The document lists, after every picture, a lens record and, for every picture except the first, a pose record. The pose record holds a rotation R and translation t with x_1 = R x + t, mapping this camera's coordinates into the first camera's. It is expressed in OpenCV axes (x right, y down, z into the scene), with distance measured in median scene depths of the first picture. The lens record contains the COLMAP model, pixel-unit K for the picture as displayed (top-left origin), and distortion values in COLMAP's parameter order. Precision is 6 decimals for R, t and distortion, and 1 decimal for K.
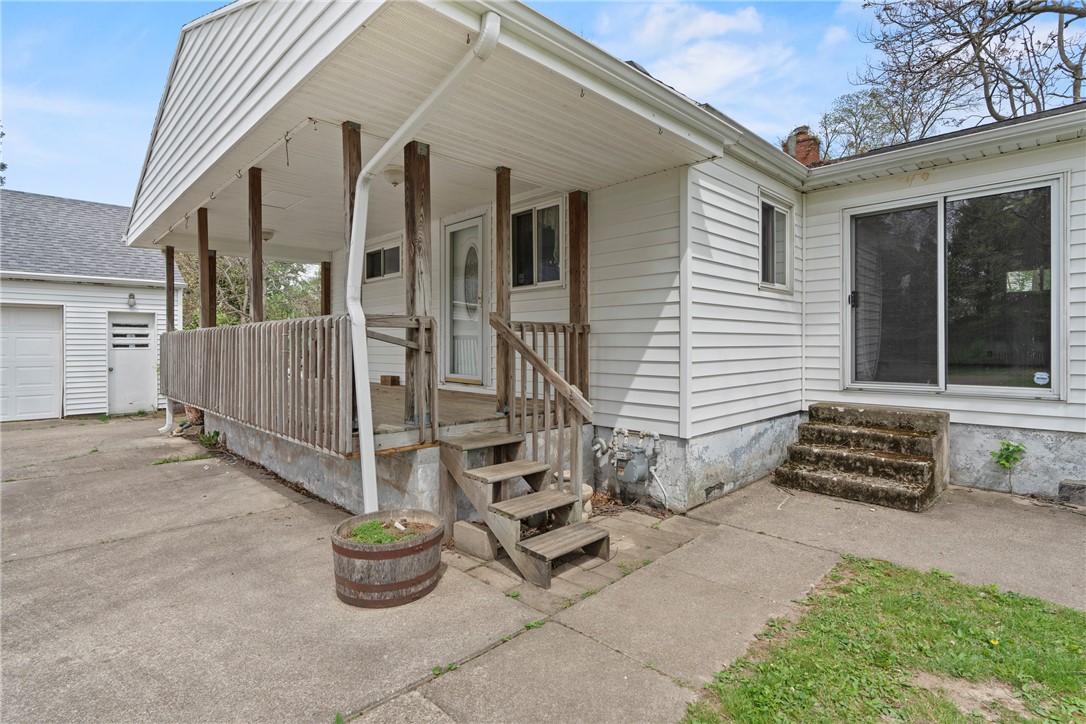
lens RADIAL K [[528.4, 0, 543.0], [0, 528.4, 362.0], [0, 0, 1]] dist [0.000338, 0.000009]
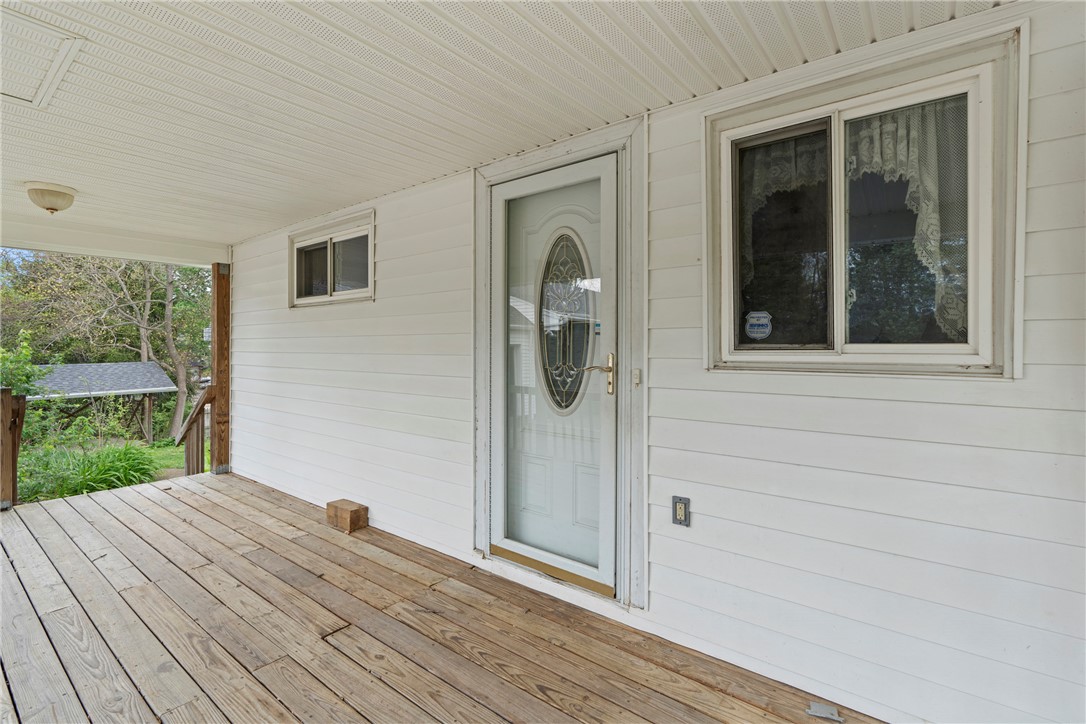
lens RADIAL K [[491.6, 0, 543.0], [0, 491.6, 362.0], [0, 0, 1]] dist [0.000127, -0.000020]
pose [[0.991382, 0.000281, 0.131002, -0.195050], [-0.000034, 0.999998, -0.001889, -0.115592], [-0.131002, 0.001868, 0.991380, 0.604957]]
